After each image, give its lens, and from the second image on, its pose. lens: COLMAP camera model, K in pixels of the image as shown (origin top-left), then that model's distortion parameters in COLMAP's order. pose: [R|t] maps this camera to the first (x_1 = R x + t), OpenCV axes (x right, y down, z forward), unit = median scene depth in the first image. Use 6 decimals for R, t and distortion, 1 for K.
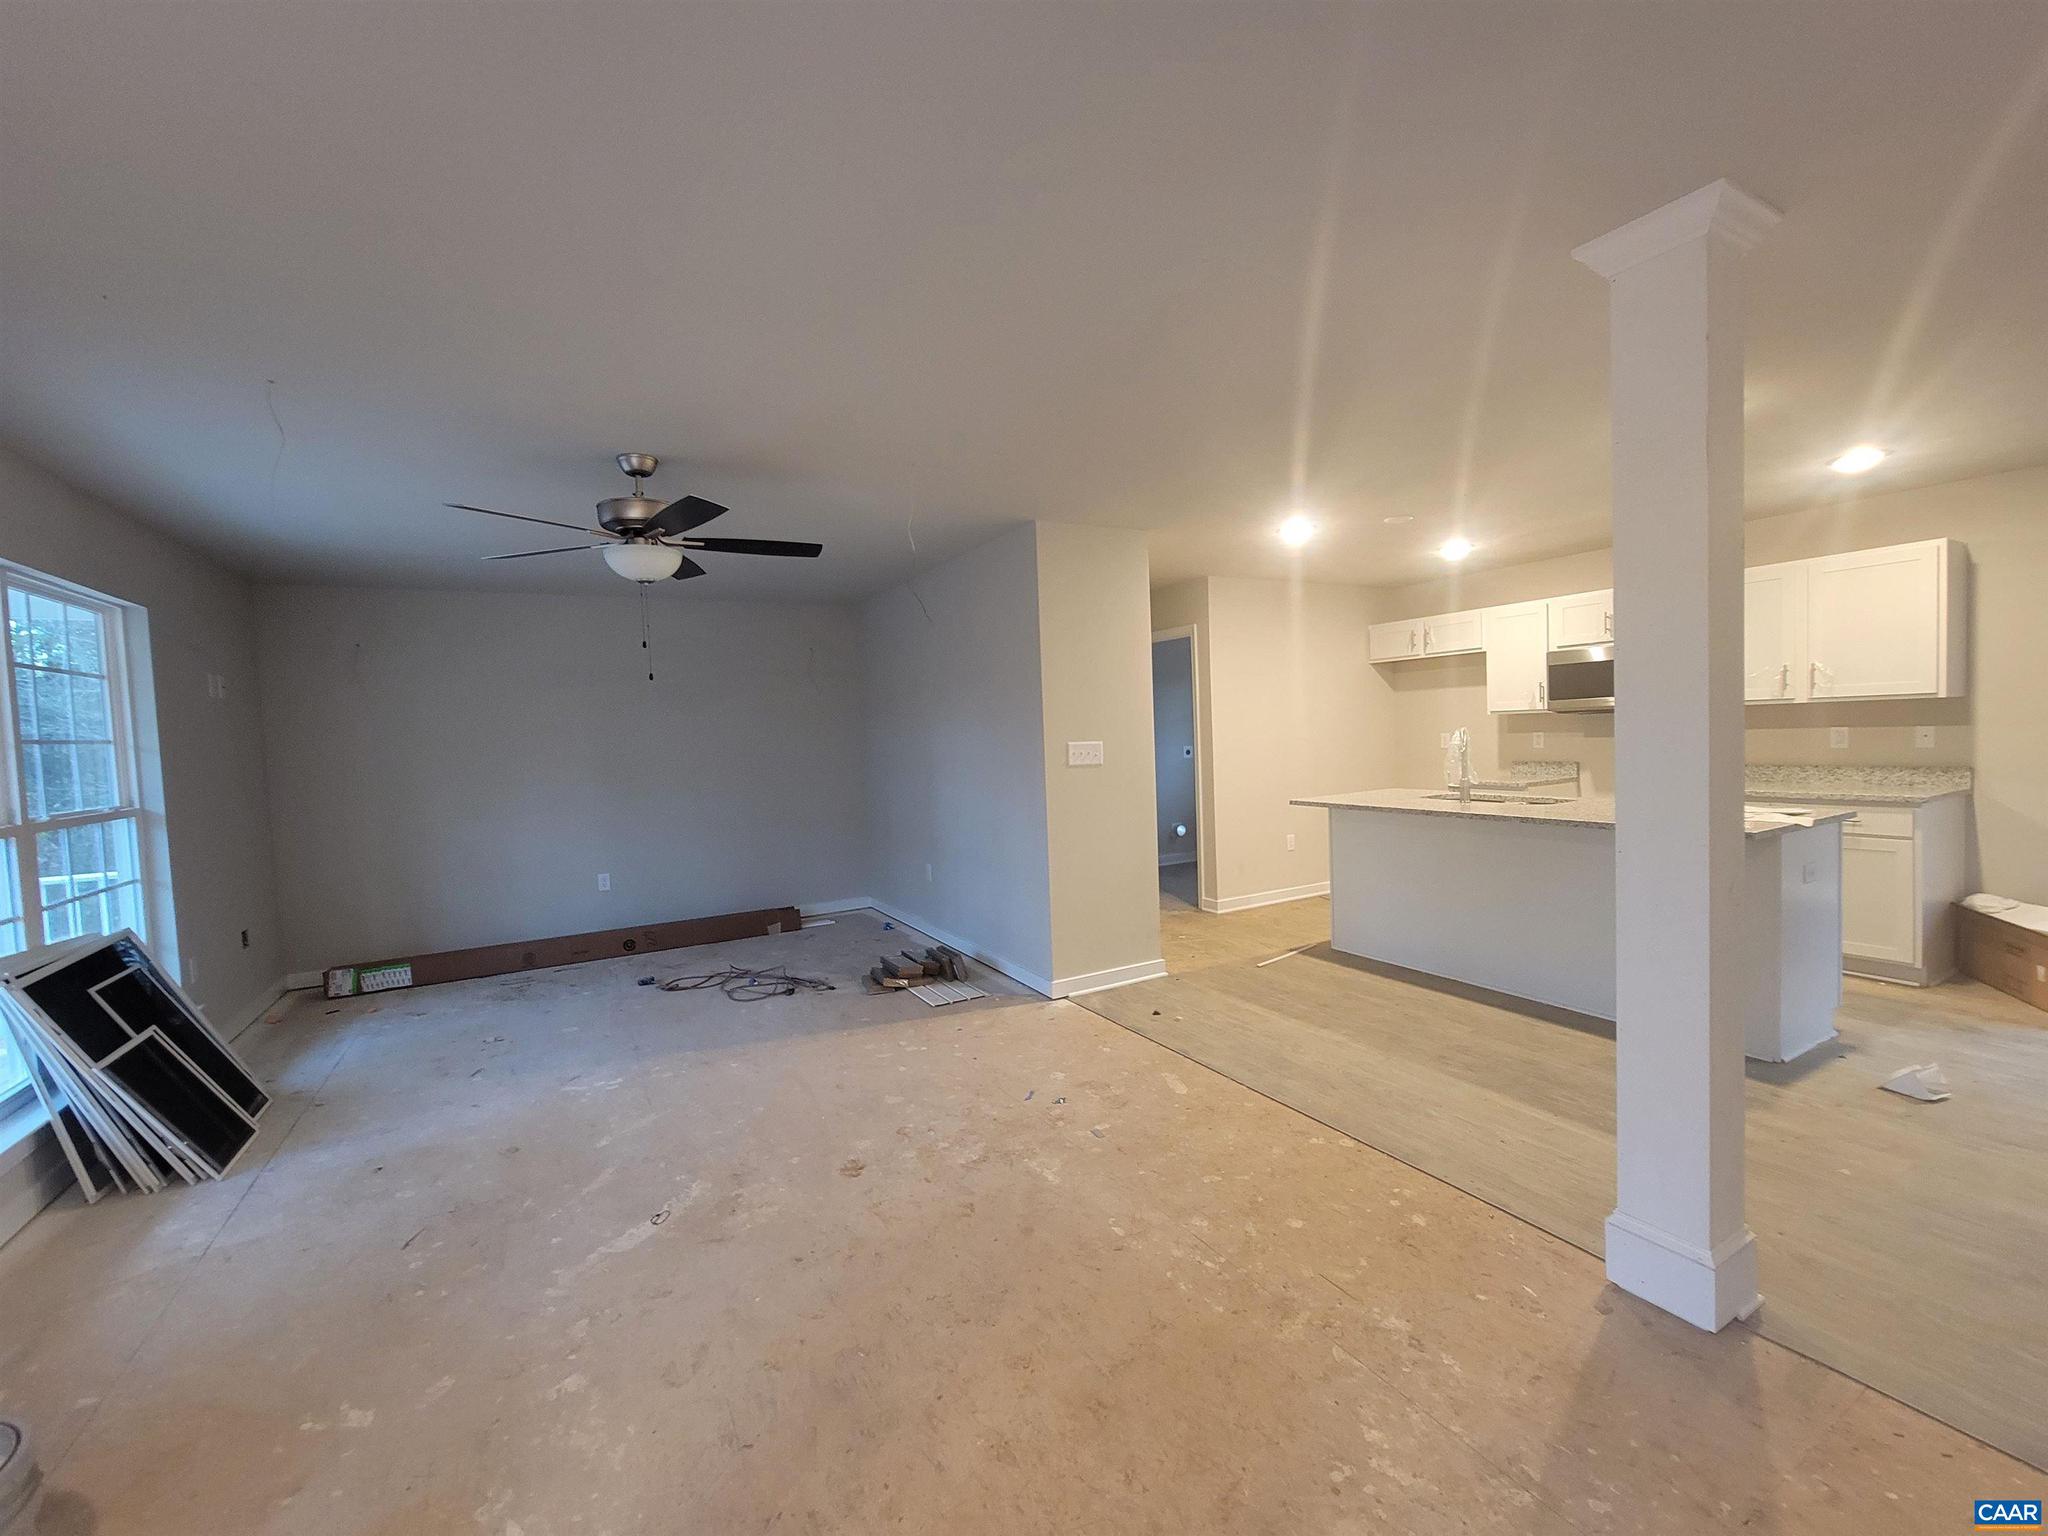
lens RADIAL K [[833.4, 0, 1029.3], [0, 833.4, 766.8], [0, 0, 1]] dist [0.003098, 0.000211]
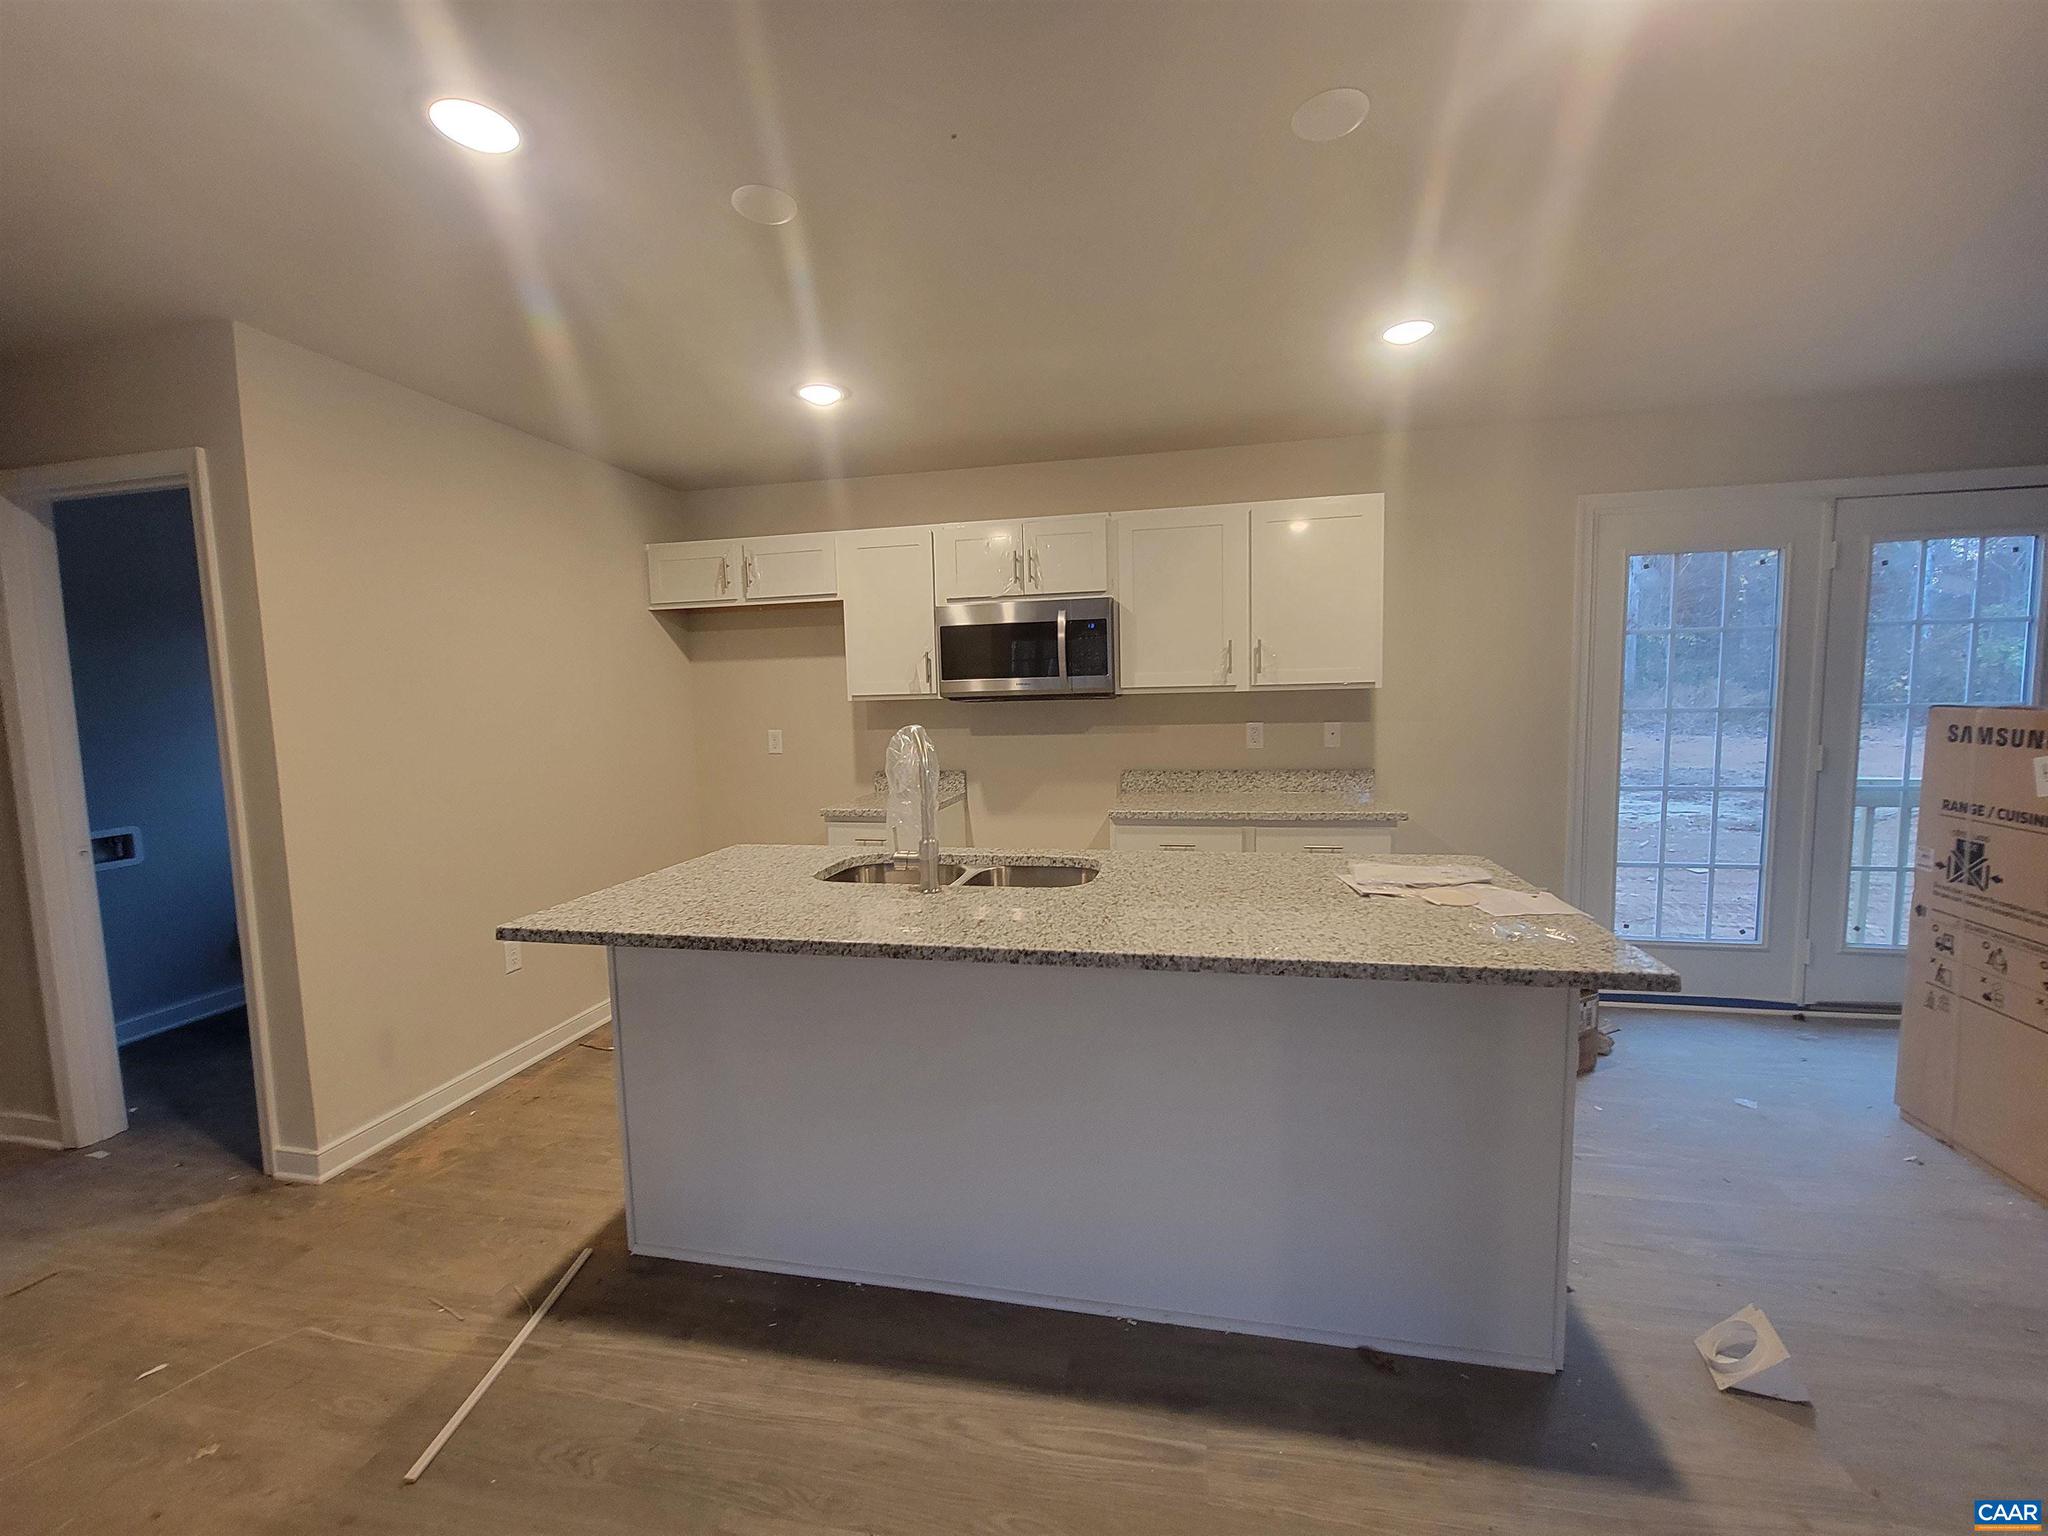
lens RADIAL K [[833.4, 0, 1026.8], [0, 833.4, 765.6], [0, 0, 1]] dist [0.003098, 0.000211]
pose [[0.654620, -0.045108, 0.754612, 0.165184], [0.033015, 0.998972, 0.031075, -0.030359], [-0.755237, 0.004571, 0.655436, 0.505663]]
